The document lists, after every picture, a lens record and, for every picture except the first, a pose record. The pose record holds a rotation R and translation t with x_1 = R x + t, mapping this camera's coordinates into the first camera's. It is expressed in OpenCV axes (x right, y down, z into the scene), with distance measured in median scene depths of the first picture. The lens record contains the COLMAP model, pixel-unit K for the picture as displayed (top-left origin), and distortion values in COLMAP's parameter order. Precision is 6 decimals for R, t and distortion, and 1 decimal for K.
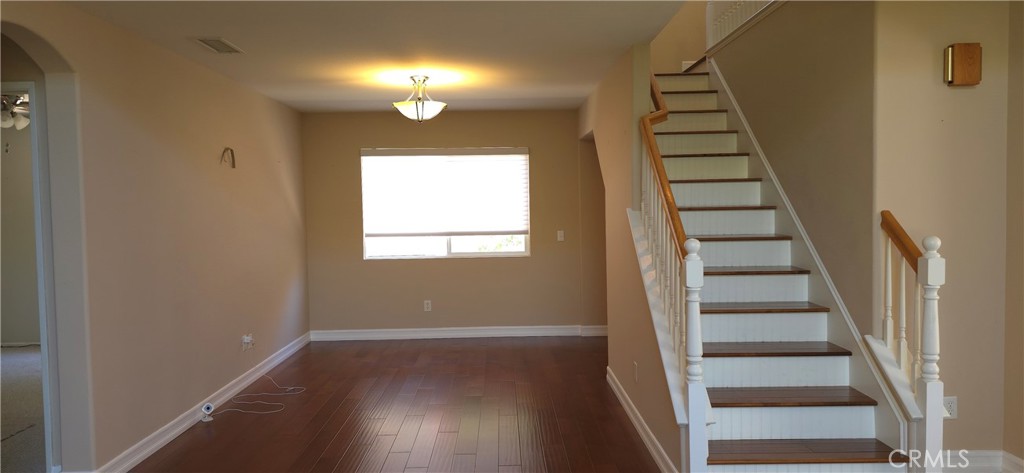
lens RADIAL K [[655.1, 0, 514.6], [0, 655.1, 223.6], [0, 0, 1]] dist [0.003822, 0.001640]
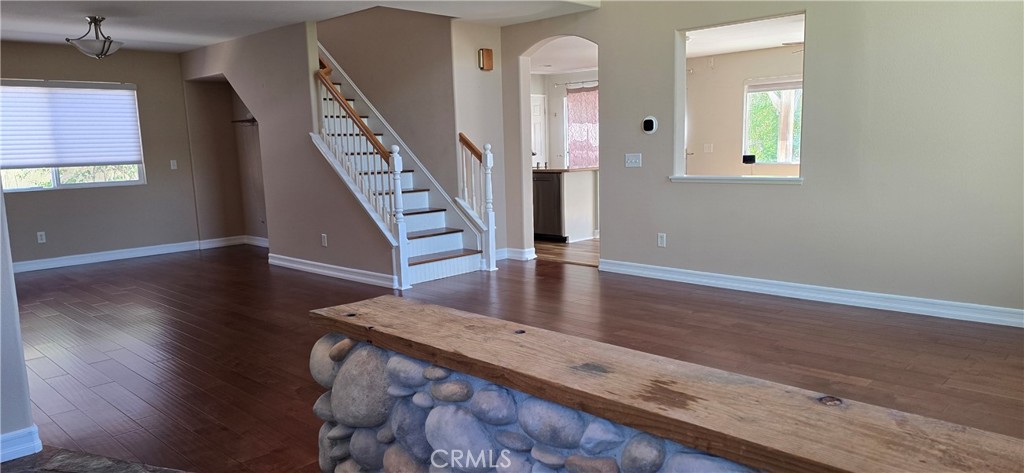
lens RADIAL K [[655.1, 0, 514.6], [0, 655.1, 223.6], [0, 0, 1]] dist [0.003822, 0.001640]
pose [[0.679225, -0.089408, 0.728464, -0.755571], [0.034308, 0.995335, 0.090172, 0.078323], [-0.733128, -0.036255, 0.679124, -0.438187]]
